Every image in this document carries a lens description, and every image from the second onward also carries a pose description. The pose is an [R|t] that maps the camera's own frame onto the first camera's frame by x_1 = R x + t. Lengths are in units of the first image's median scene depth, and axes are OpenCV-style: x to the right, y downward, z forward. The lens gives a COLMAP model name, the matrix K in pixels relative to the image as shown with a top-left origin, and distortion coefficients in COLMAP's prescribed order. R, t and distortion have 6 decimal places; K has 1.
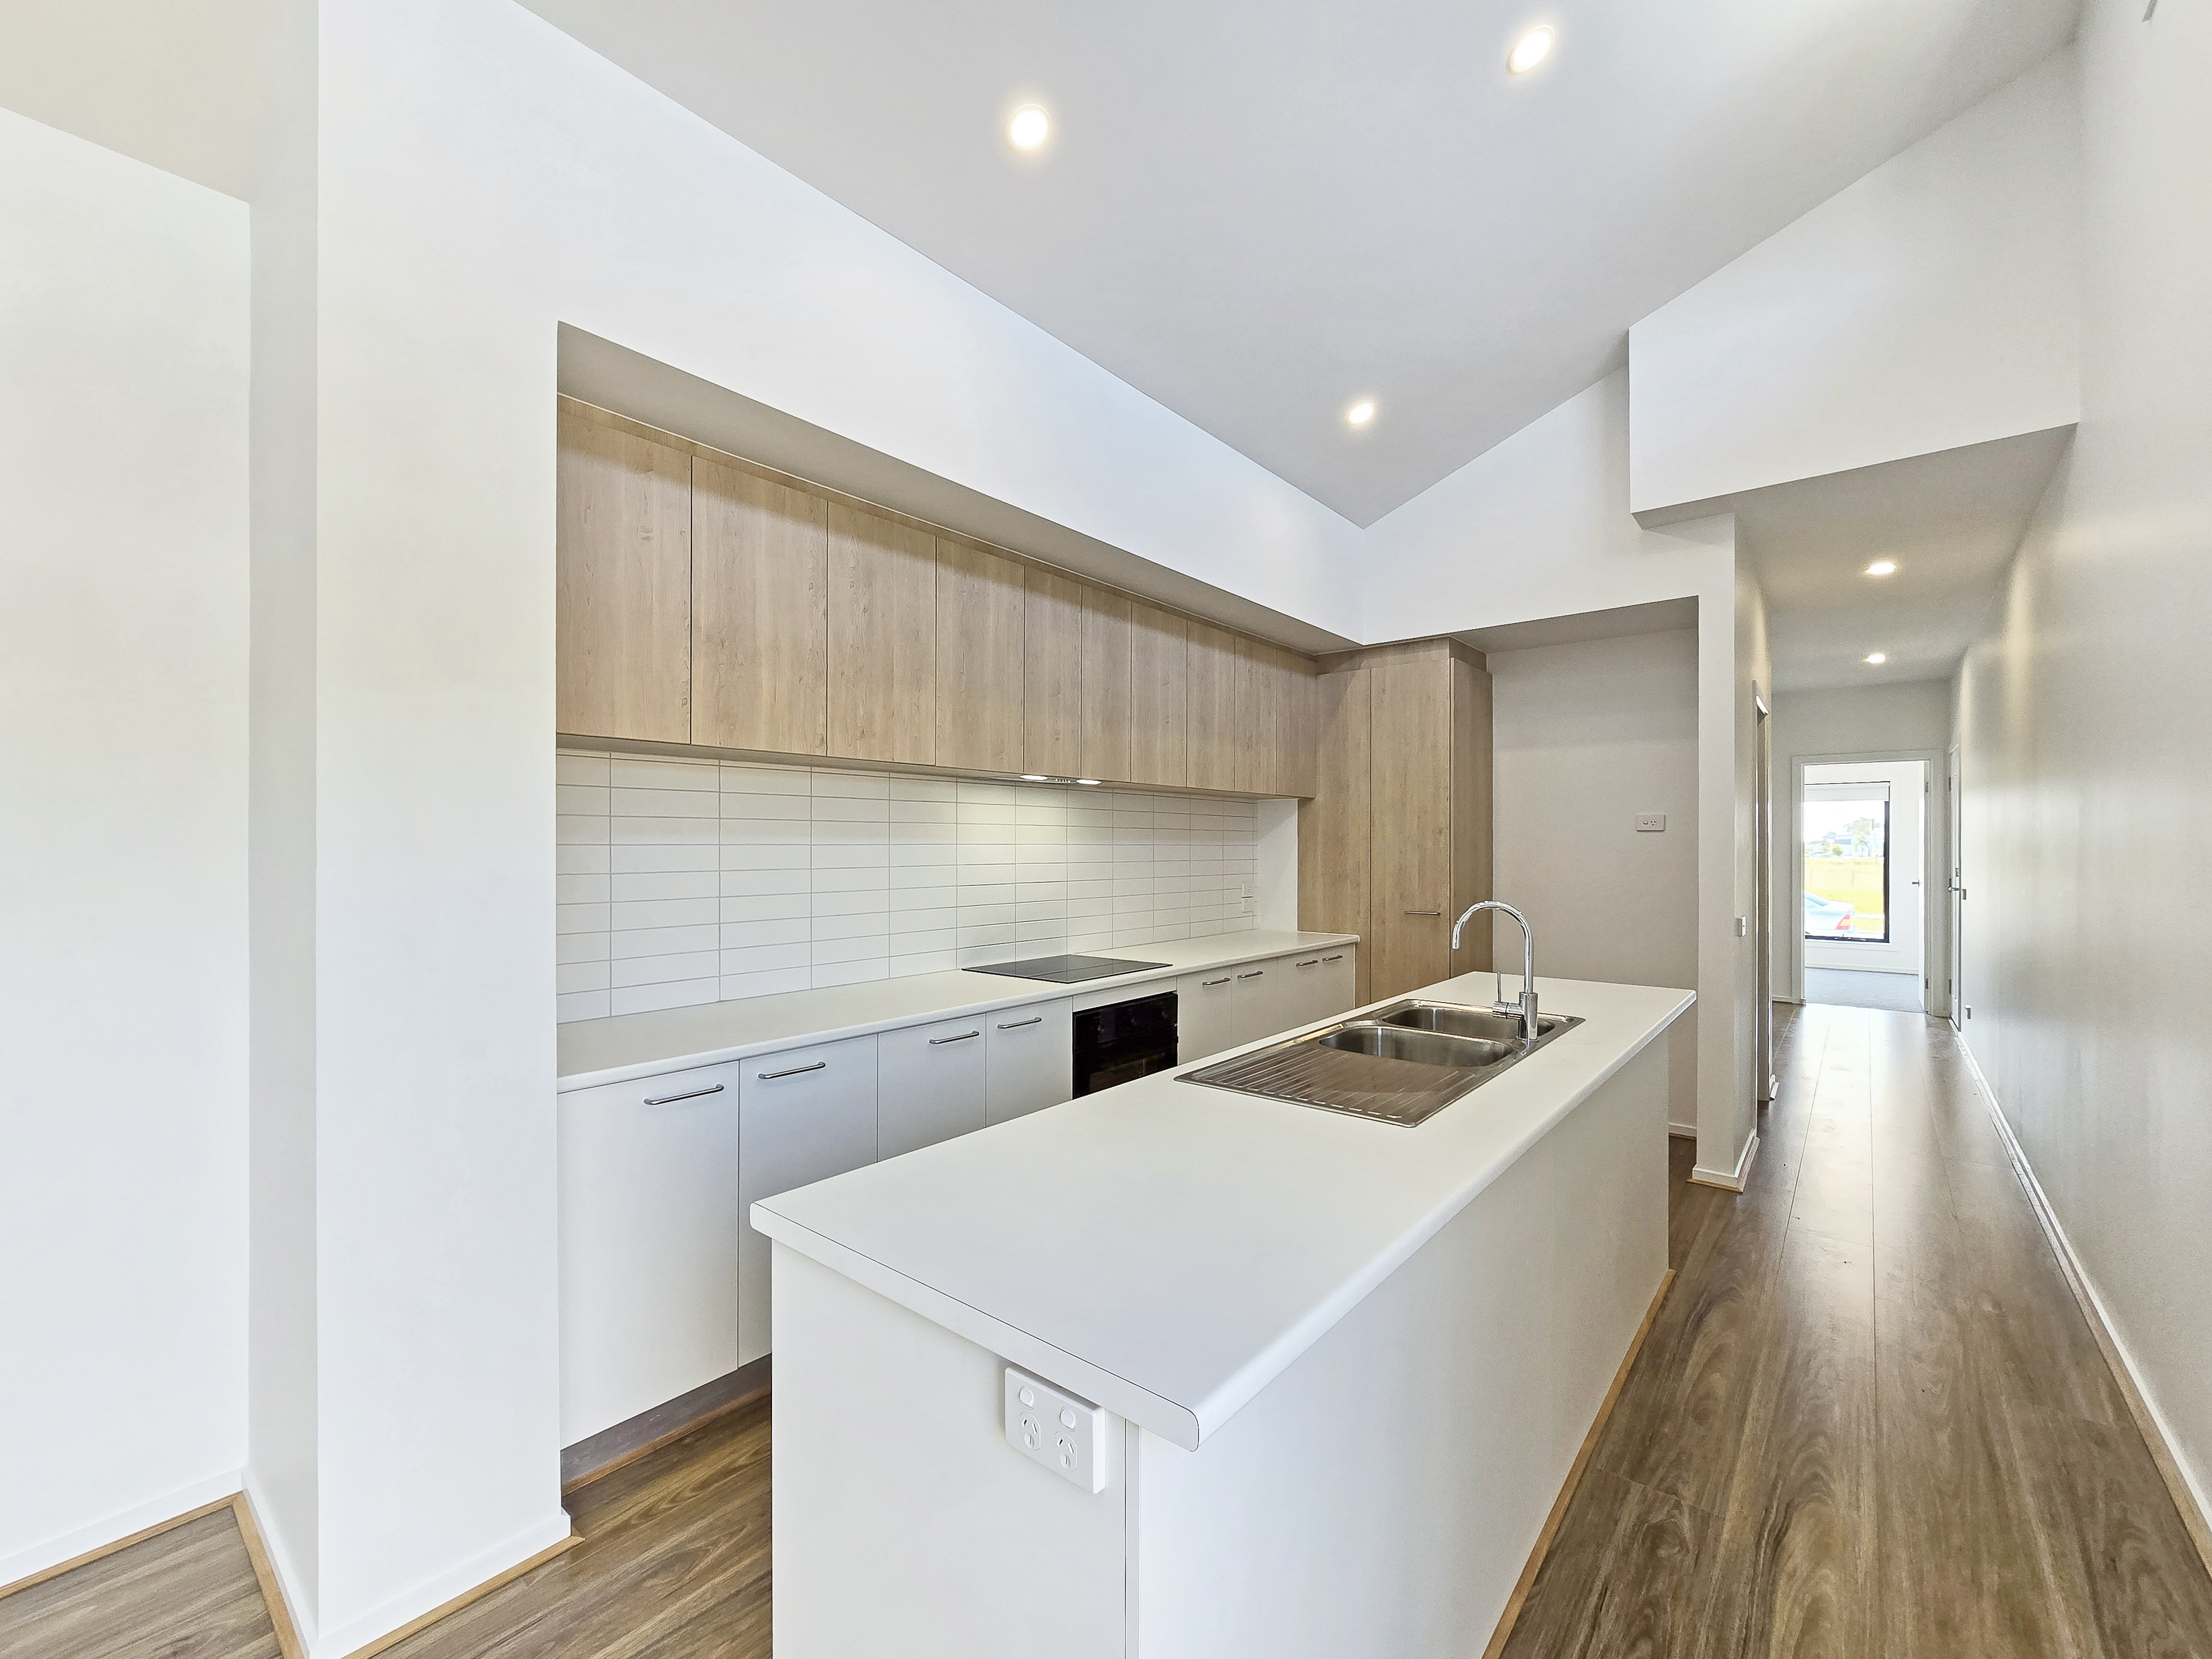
lens RADIAL K [[916.5, 0, 1102.9], [0, 916.5, 846.9], [0, 0, 1]] dist [-0.000565, -0.005002]
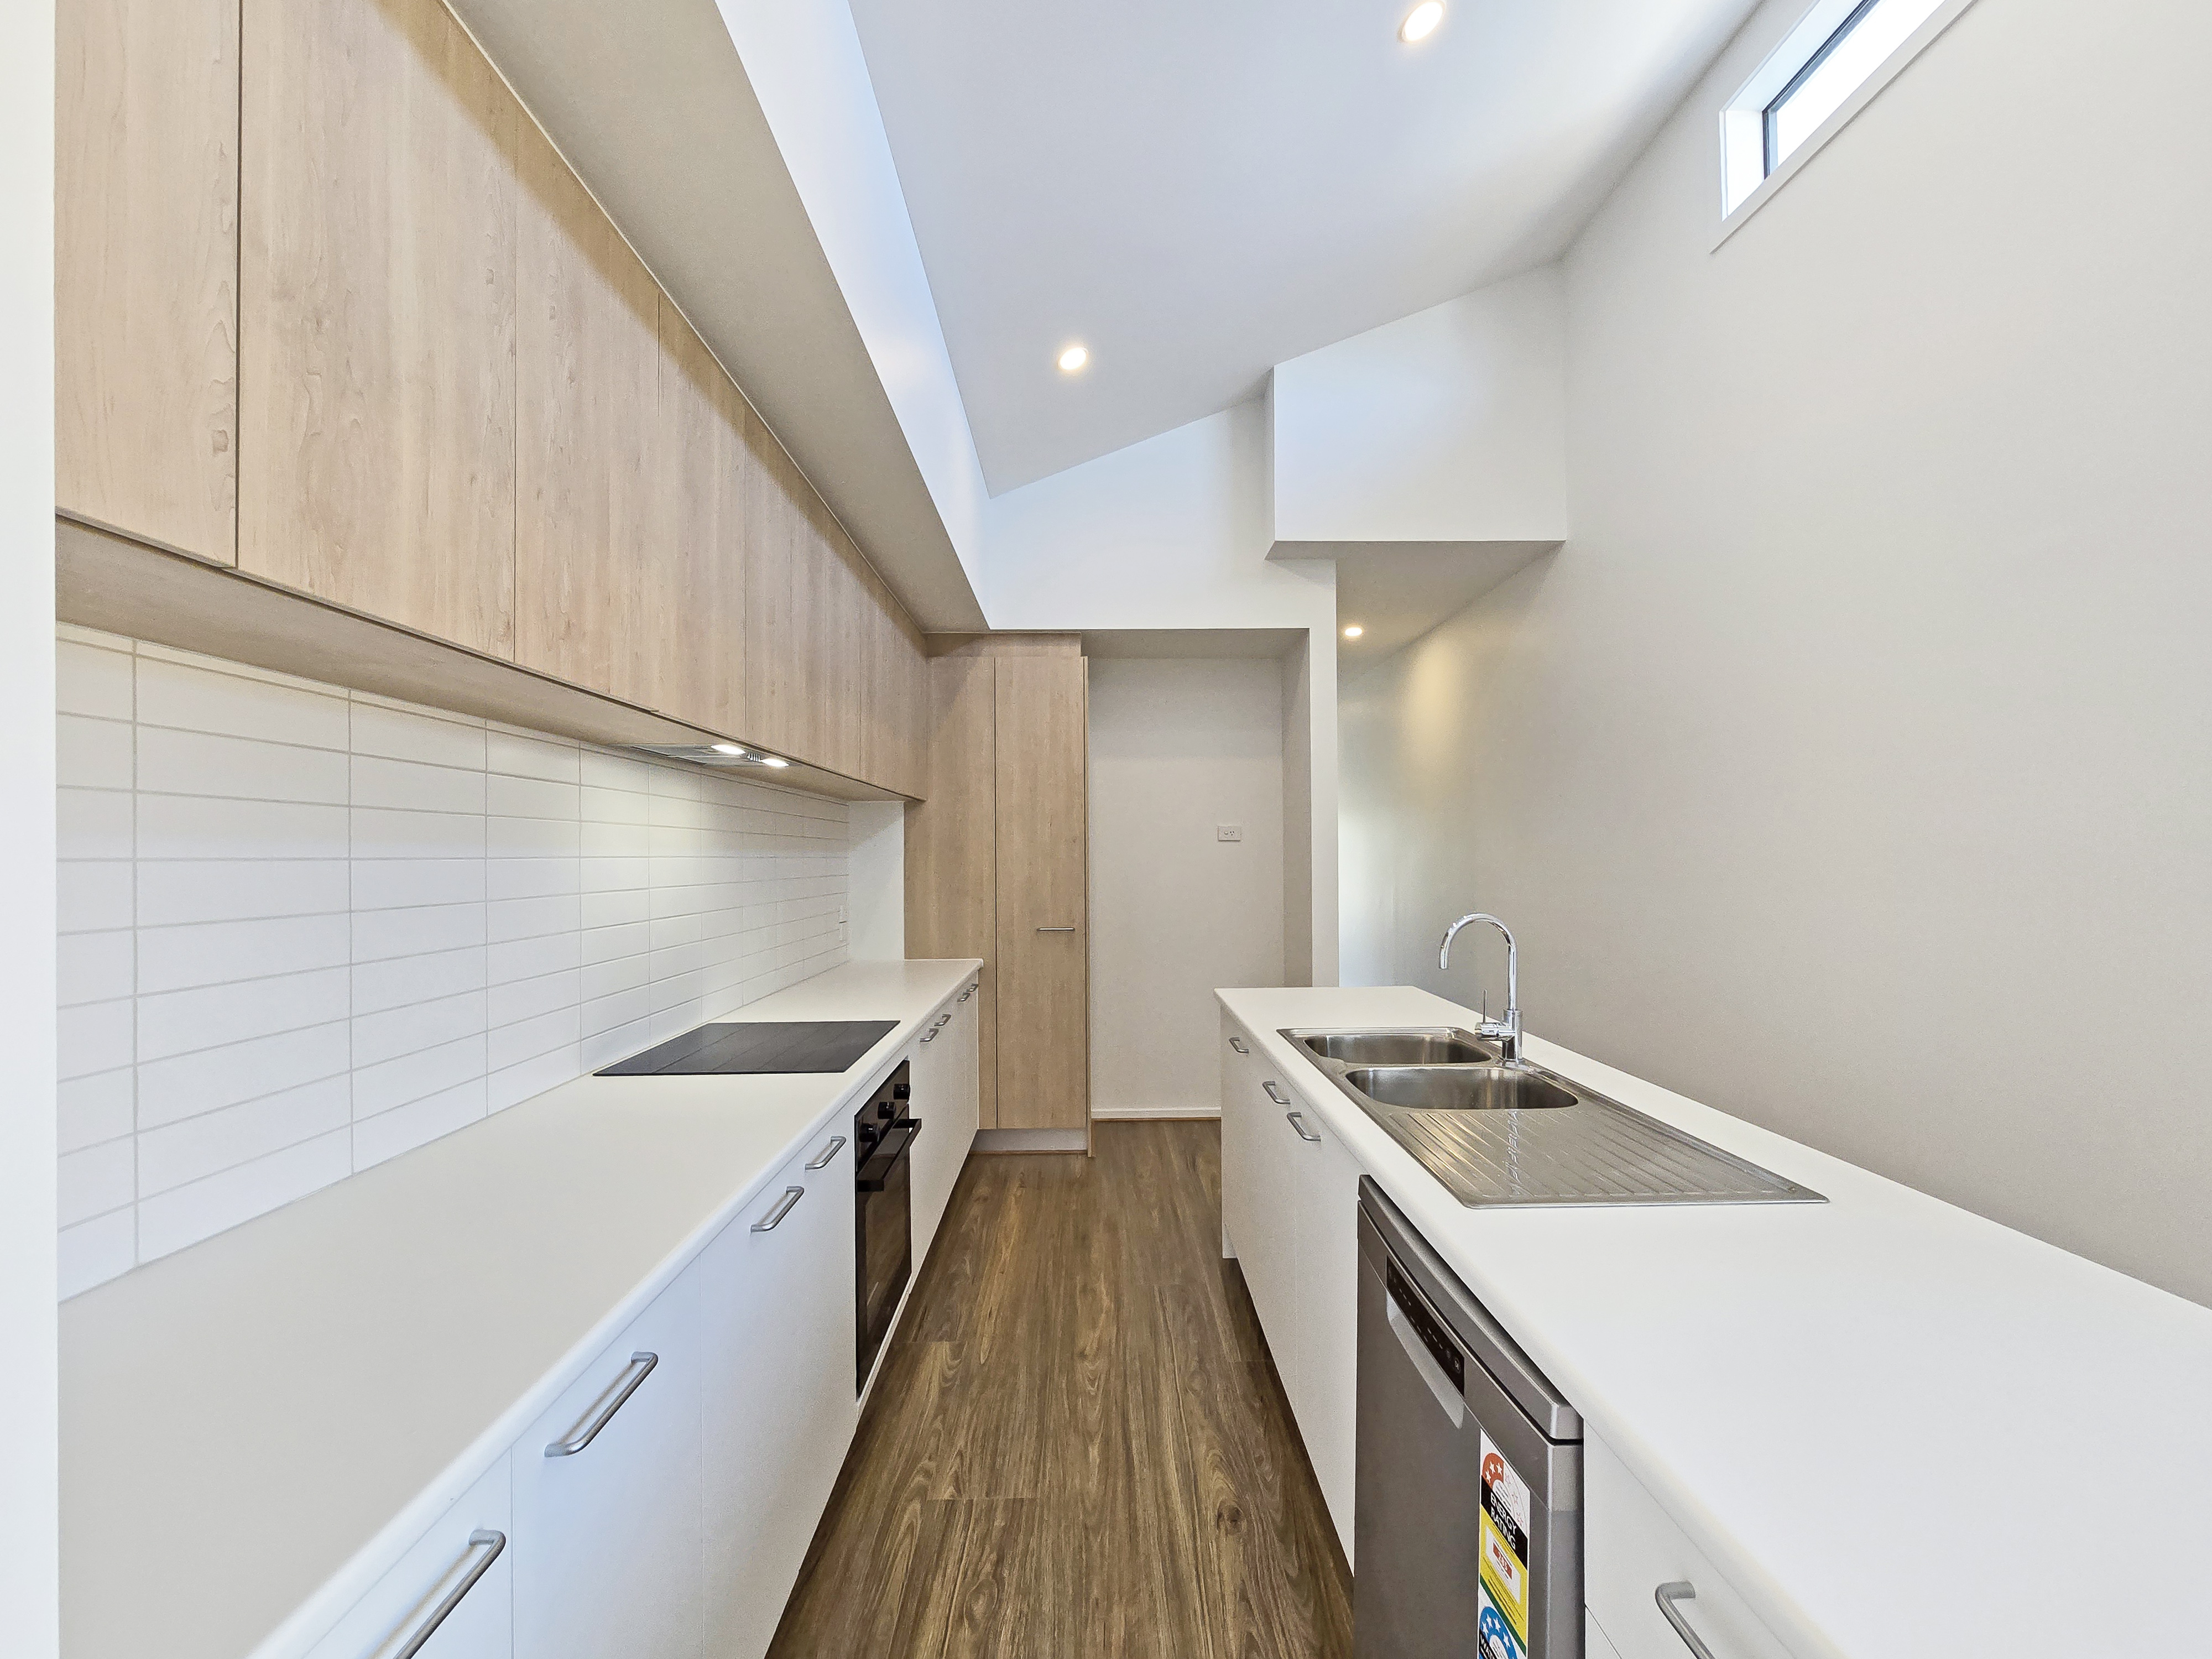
lens RADIAL K [[916.5, 0, 1102.9], [0, 916.5, 846.9], [0, 0, 1]] dist [-0.000565, -0.005002]
pose [[0.758043, 0.000111, 0.652205, -0.254872], [0.008150, 0.999920, -0.009642, -0.000674], [-0.652154, 0.012624, 0.757982, 0.315531]]
